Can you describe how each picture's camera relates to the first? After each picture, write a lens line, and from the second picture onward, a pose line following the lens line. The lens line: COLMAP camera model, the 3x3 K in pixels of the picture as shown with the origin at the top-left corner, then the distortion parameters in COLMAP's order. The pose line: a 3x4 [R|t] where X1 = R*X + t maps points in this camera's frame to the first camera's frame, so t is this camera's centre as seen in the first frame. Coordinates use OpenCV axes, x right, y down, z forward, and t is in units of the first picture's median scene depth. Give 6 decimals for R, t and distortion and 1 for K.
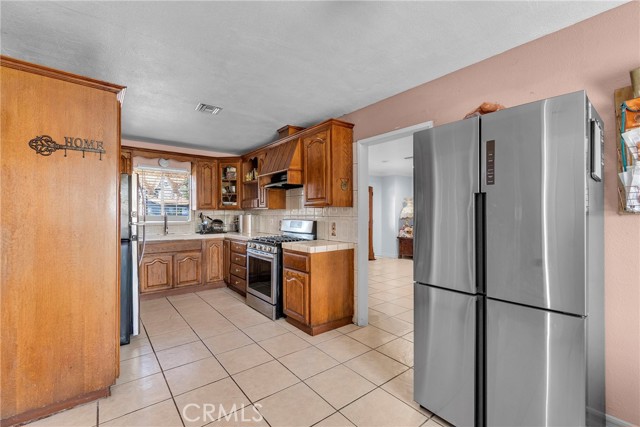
lens RADIAL K [[282.8, 0, 321.6], [0, 282.8, 214.3], [0, 0, 1]] dist [0.000466, -0.000686]
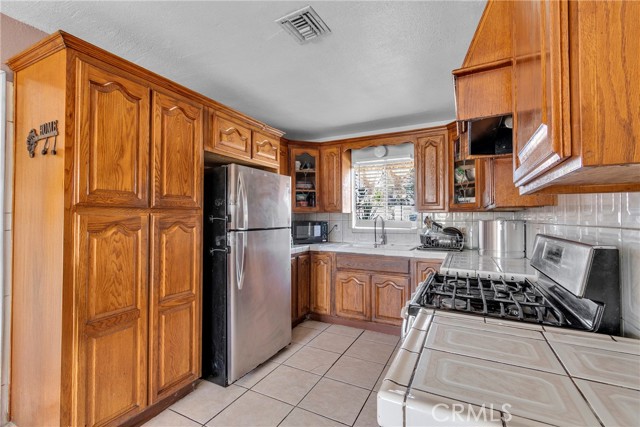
lens RADIAL K [[282.8, 0, 321.4], [0, 282.8, 213.5], [0, 0, 1]] dist [0.000466, -0.000686]
pose [[0.402767, -0.012581, -0.915216, 0.084288], [-0.003213, 0.999880, -0.015159, -0.002074], [0.915297, 0.009046, 0.402678, 0.556030]]
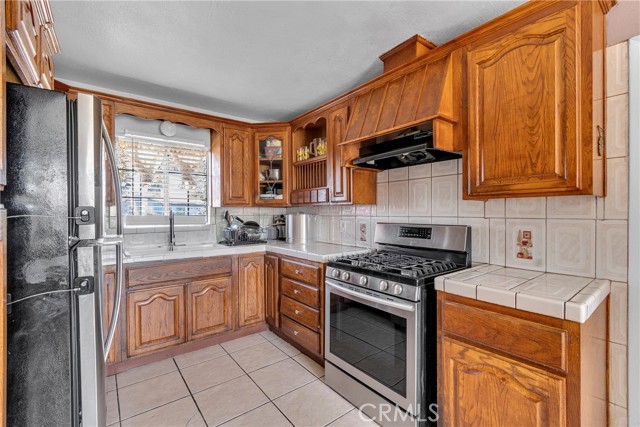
lens RADIAL K [[282.8, 0, 320.7], [0, 282.8, 214.1], [0, 0, 1]] dist [0.000466, -0.000686]
pose [[0.999943, -0.001979, -0.010536, -0.226921], [0.002029, 0.999987, 0.004691, -0.001738], [0.010527, -0.004712, 0.999933, 0.400249]]
